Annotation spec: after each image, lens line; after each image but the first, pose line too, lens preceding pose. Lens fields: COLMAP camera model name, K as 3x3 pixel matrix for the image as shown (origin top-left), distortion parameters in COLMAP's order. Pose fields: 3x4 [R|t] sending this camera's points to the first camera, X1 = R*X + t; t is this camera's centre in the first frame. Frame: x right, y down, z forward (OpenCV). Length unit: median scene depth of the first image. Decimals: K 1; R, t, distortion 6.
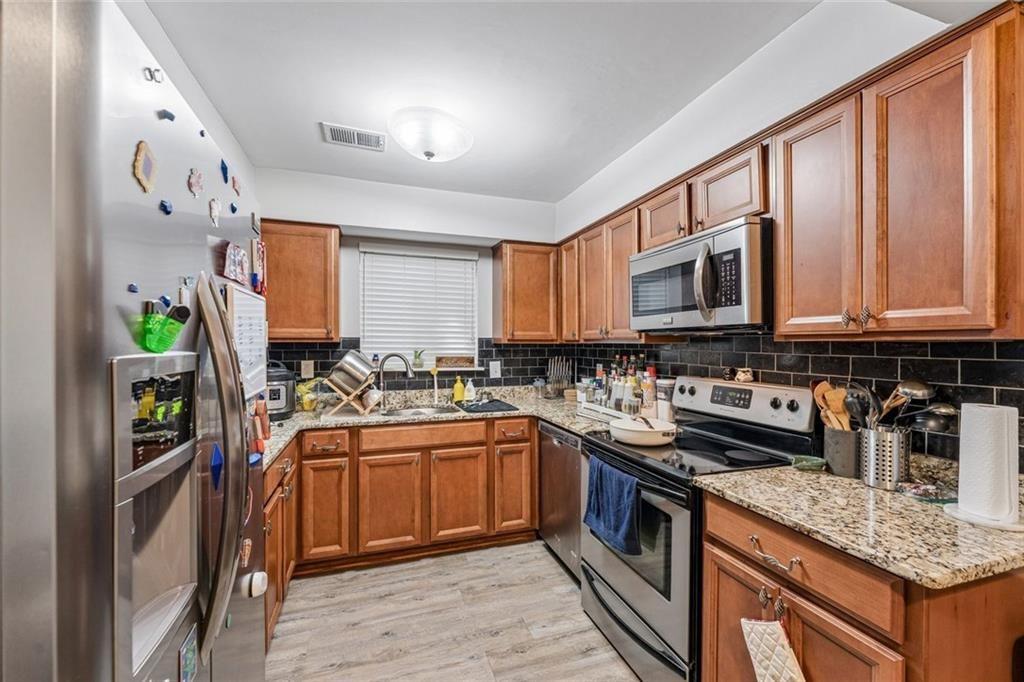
lens RADIAL K [[420.1, 0, 508.1], [0, 420.1, 344.9], [0, 0, 1]] dist [-0.000158, -0.000307]
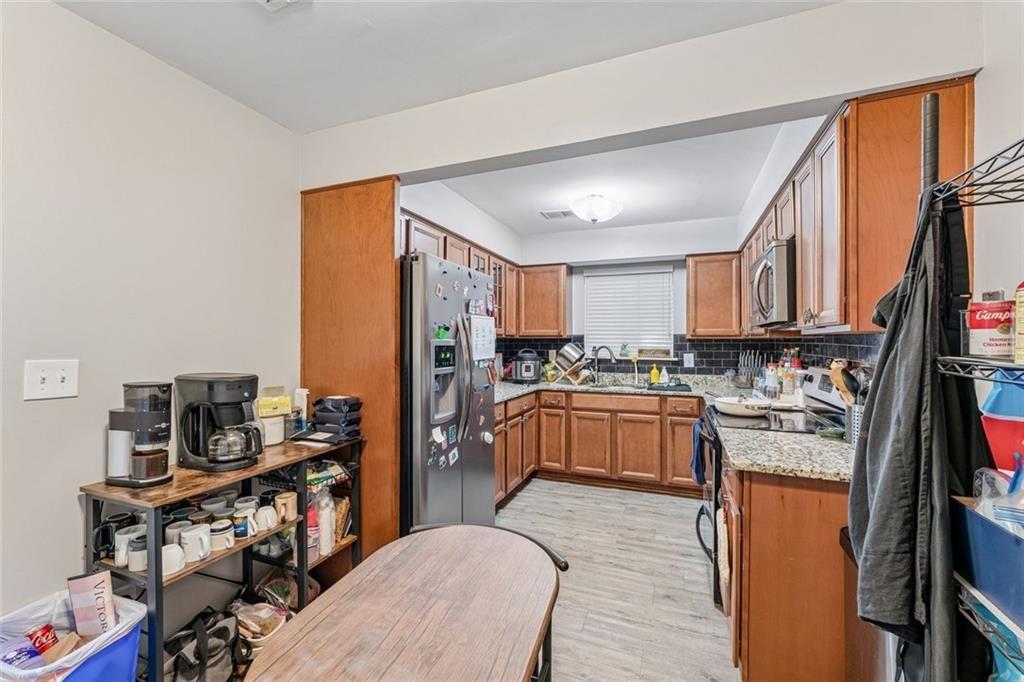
lens RADIAL K [[414.0, 0, 509.0], [0, 414.0, 342.1], [0, 0, 1]] dist [-0.000763, -0.000239]
pose [[0.762947, 0.001182, -0.646460, 0.442073], [-0.001720, 0.999999, -0.000201, 0.009439], [0.646459, 0.001265, 0.762948, -0.313894]]
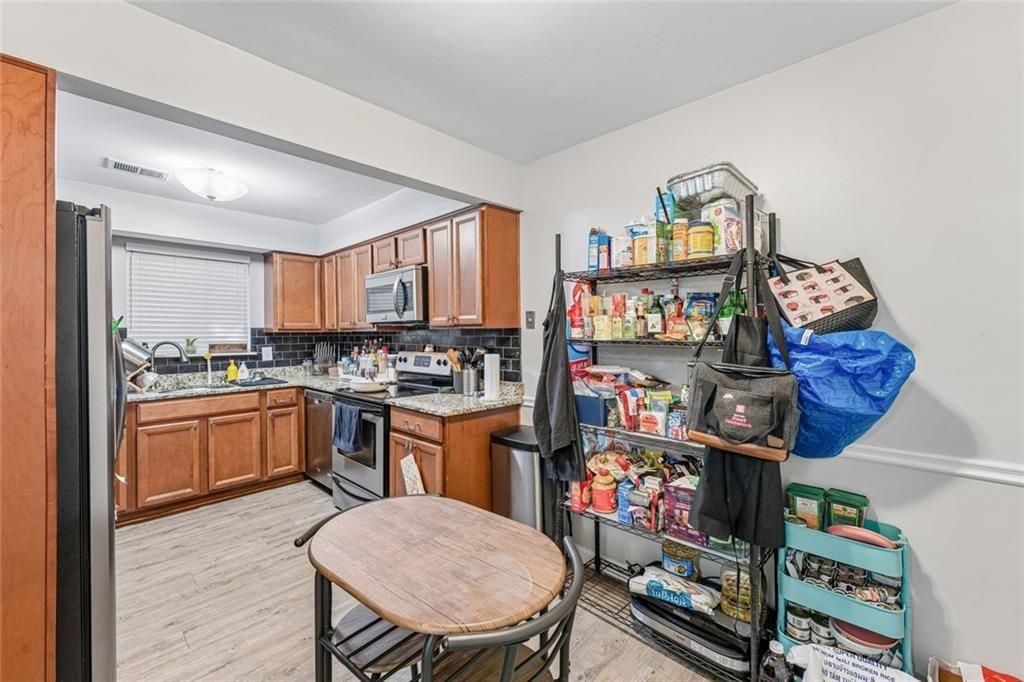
lens RADIAL K [[424.5, 0, 507.8], [0, 424.5, 329.7], [0, 0, 1]] dist [-0.000706, -0.000152]
pose [[0.885310, -0.006563, 0.464955, 0.019824], [0.011167, 0.999912, -0.007149, 0.006936], [-0.464868, 0.011521, 0.885305, -0.533556]]
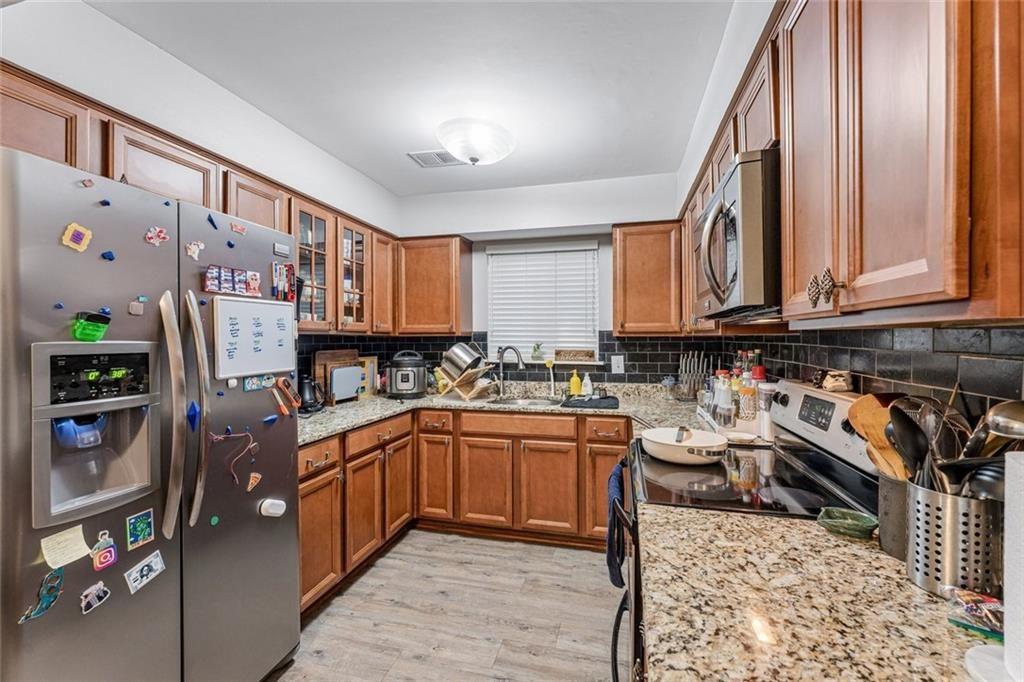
lens RADIAL K [[423.2, 0, 509.4], [0, 423.2, 341.5], [0, 0, 1]] dist [-0.000638, -0.000077]
pose [[0.836425, 0.001448, -0.548080, 0.361764], [0.001867, 0.999983, 0.005491, 0.002838], [0.548079, -0.005617, 0.836408, 0.109117]]
